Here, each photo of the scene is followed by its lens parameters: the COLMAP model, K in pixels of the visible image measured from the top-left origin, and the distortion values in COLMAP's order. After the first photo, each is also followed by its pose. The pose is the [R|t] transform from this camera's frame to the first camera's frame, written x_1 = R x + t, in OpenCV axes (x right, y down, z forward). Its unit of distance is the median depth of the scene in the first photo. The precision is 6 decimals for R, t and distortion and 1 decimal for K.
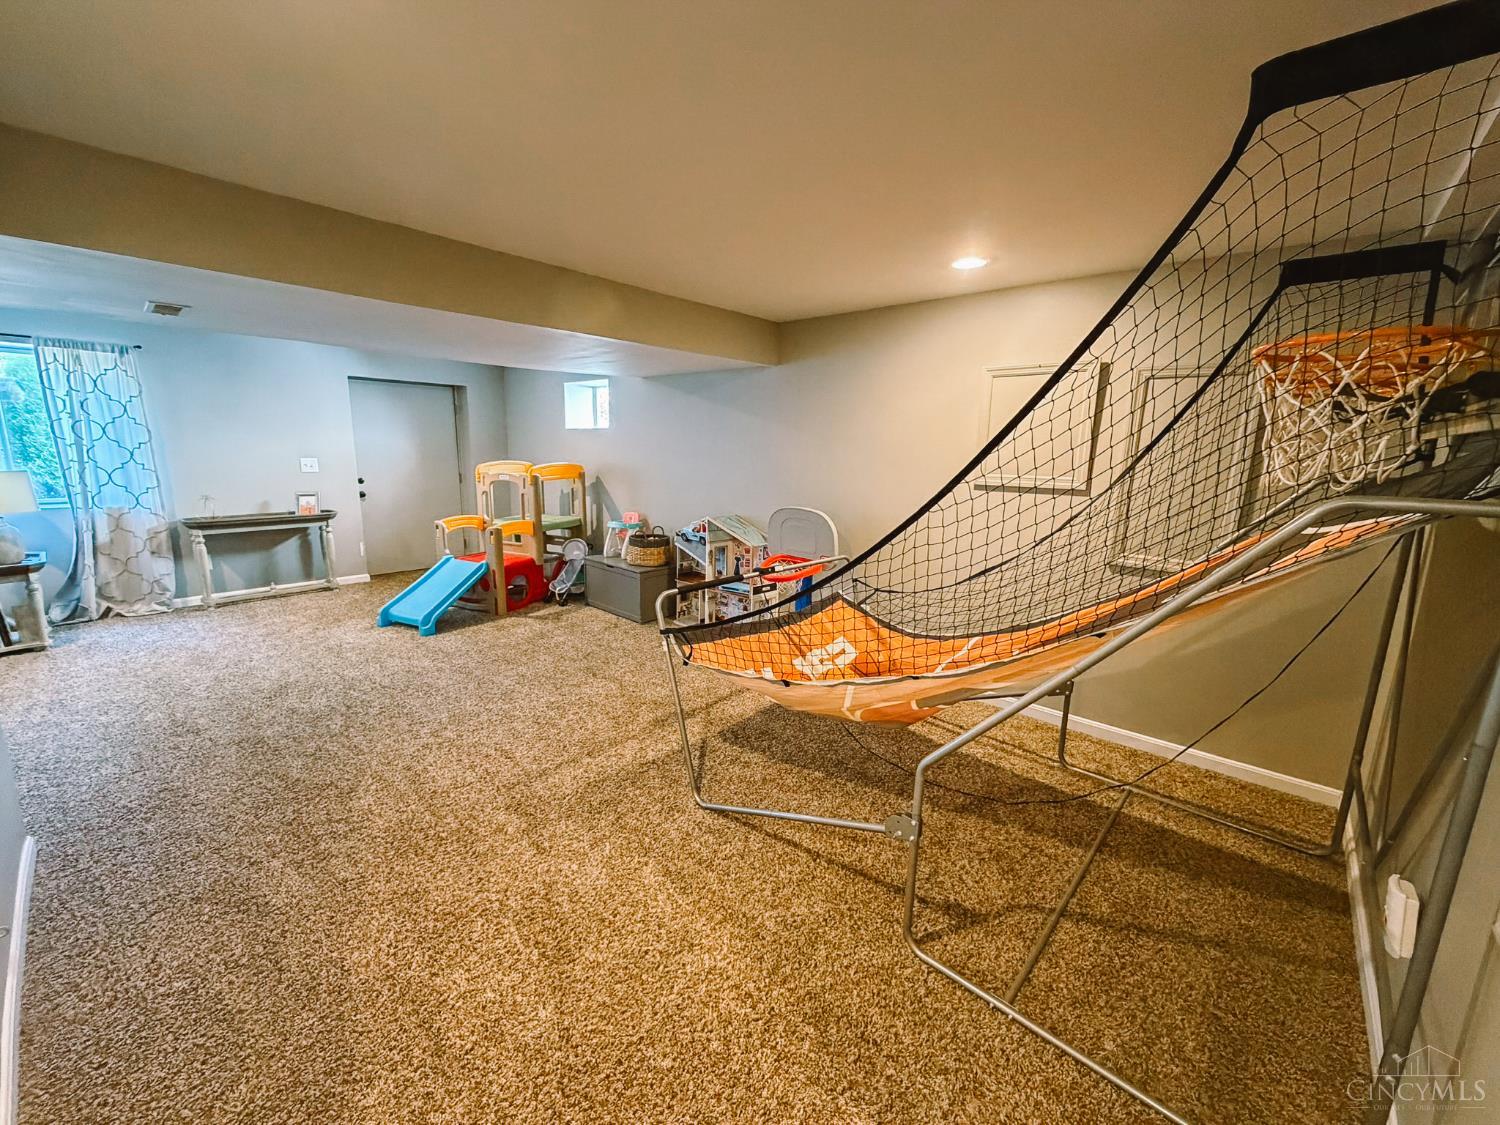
lens RADIAL K [[596.8, 0, 749.8], [0, 596.8, 561.7], [0, 0, 1]] dist [-0.001585, -0.000146]
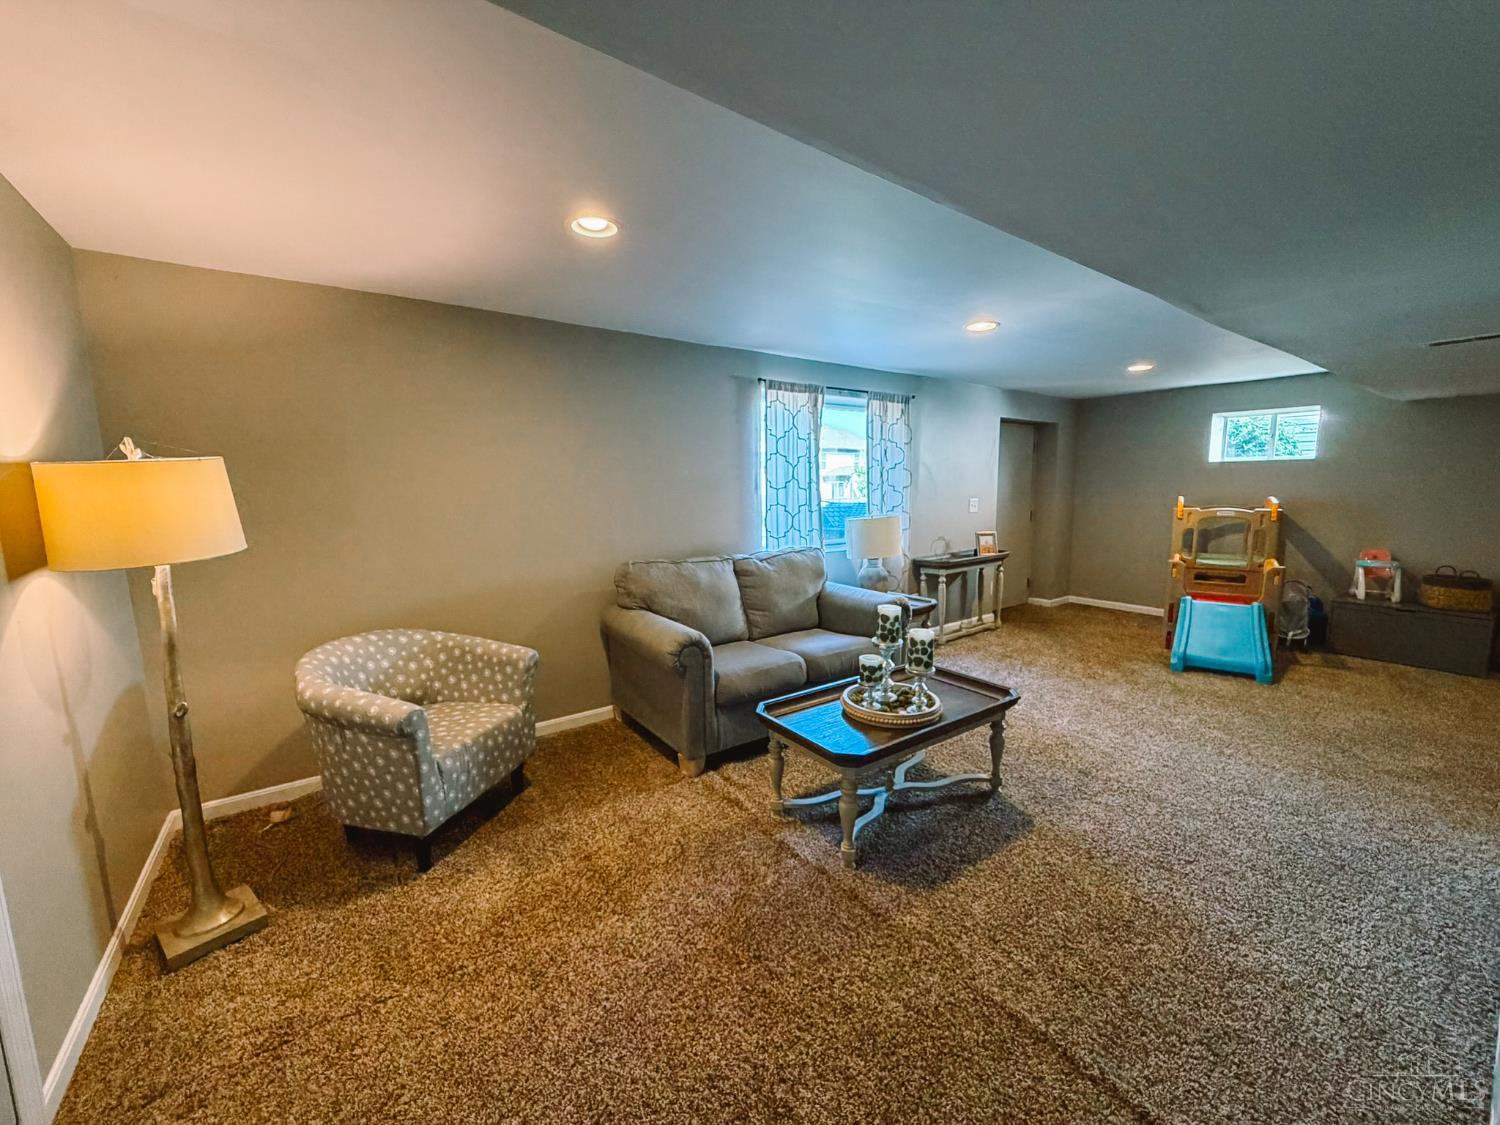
lens RADIAL K [[596.8, 0, 750.7], [0, 596.8, 564.8], [0, 0, 1]] dist [-0.001585, -0.000146]
pose [[0.978203, 0.005588, -0.207576, -1.039550], [-0.015823, 0.998737, -0.047679, -0.006395], [0.207047, 0.049924, 0.977056, -0.081727]]
